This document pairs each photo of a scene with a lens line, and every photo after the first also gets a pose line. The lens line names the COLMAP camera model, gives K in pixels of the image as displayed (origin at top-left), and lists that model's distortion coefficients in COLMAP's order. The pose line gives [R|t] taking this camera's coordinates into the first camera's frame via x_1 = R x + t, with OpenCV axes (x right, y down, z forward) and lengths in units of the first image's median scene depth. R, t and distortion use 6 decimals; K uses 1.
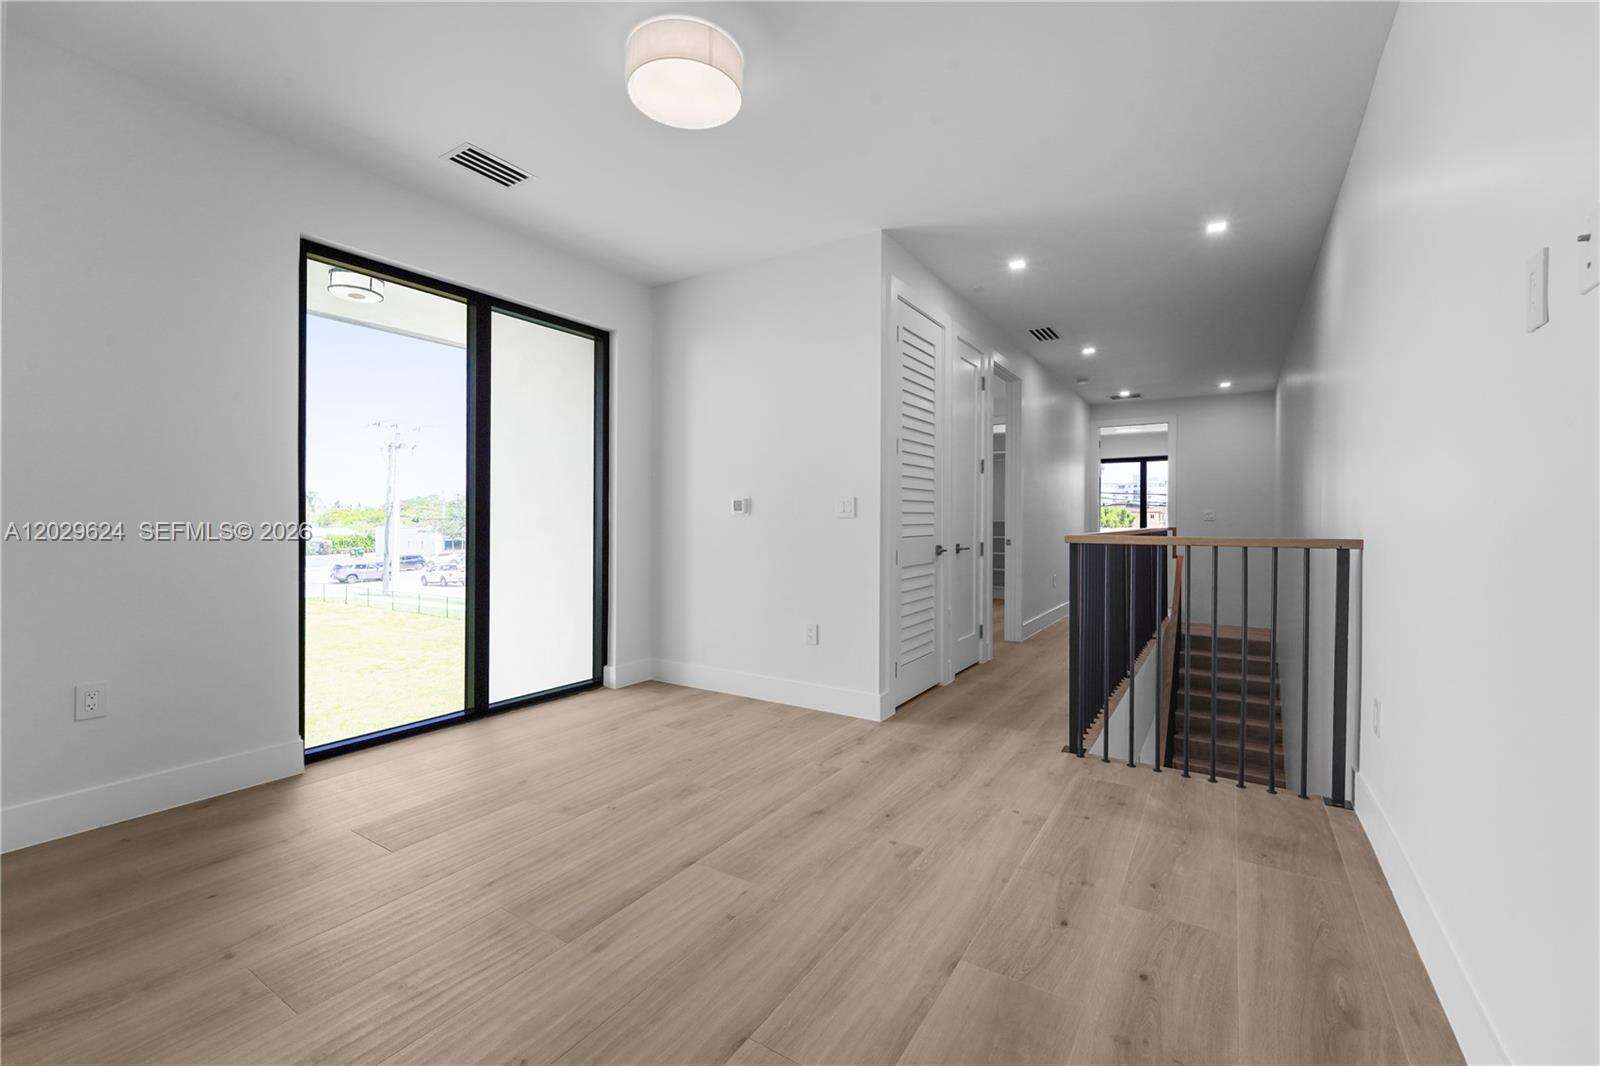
lens RADIAL K [[631.7, 0, 794.9], [0, 631.7, 516.8], [0, 0, 1]] dist [0.000368, -0.000017]
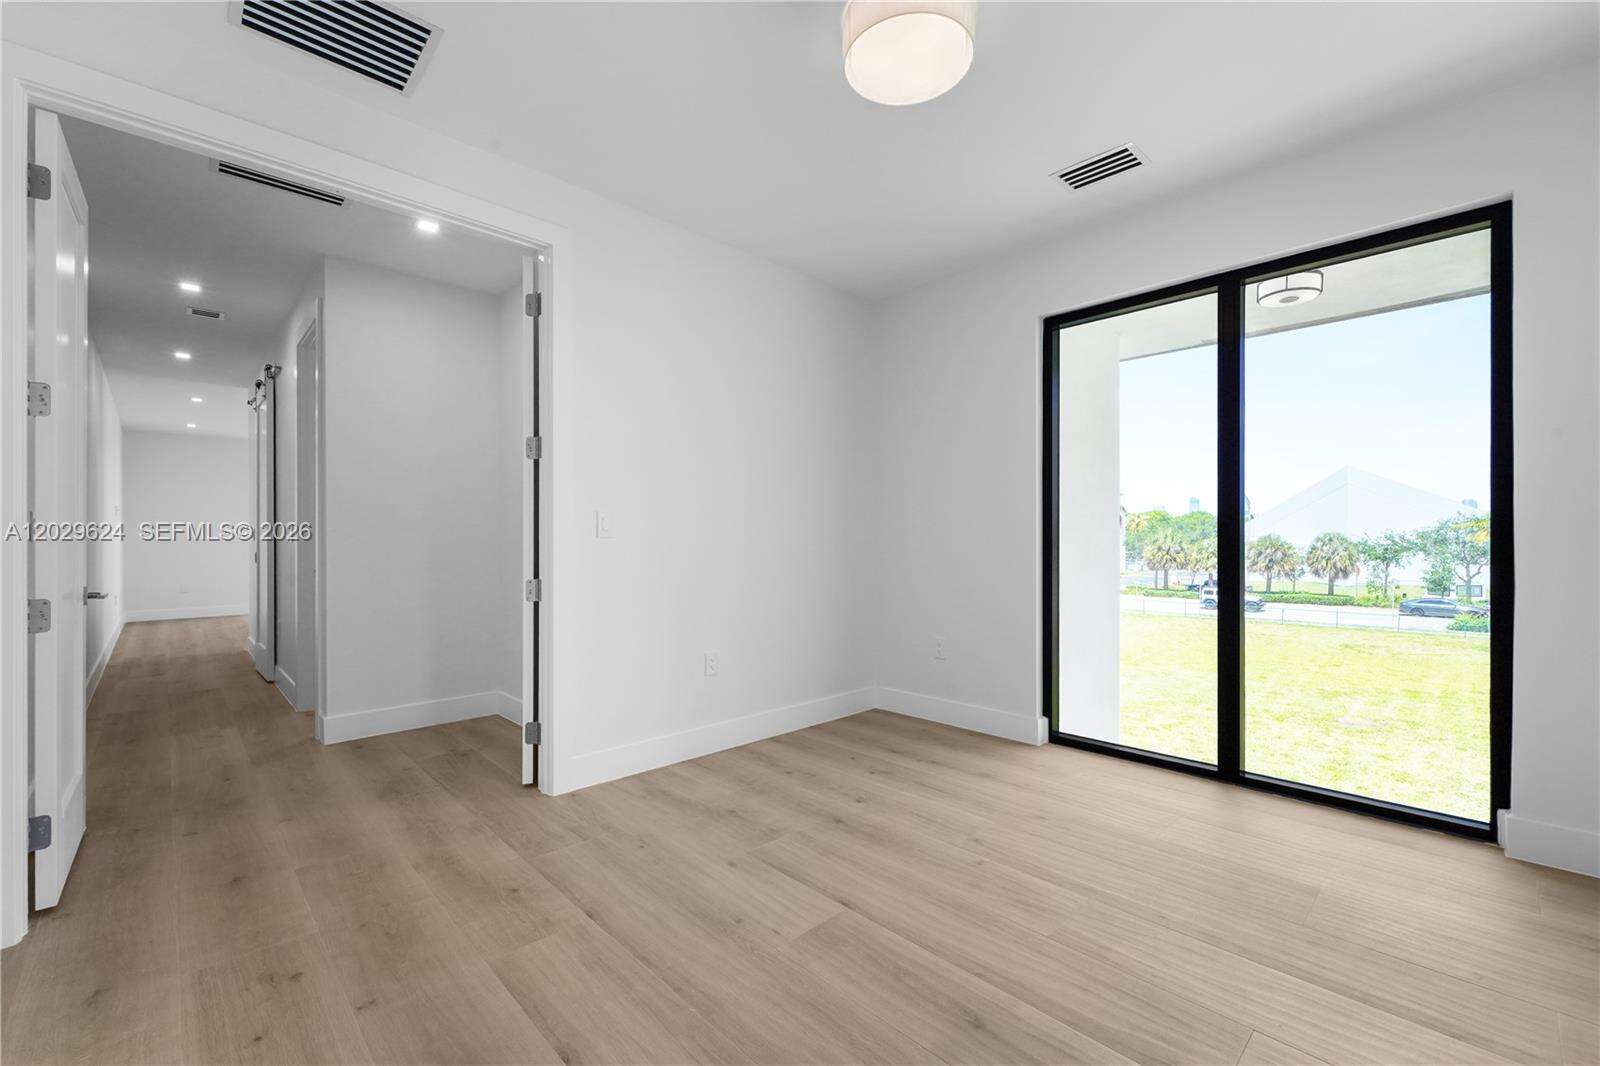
lens RADIAL K [[637.7, 0, 800.0], [0, 637.7, 533.0], [0, 0, 1]] dist [-0.000242, -0.000055]
pose [[-0.174520, -0.012873, -0.984569, 0.581259], [-0.000395, 0.999915, -0.013004, 0.003144], [0.984654, -0.001880, -0.174510, 0.805487]]
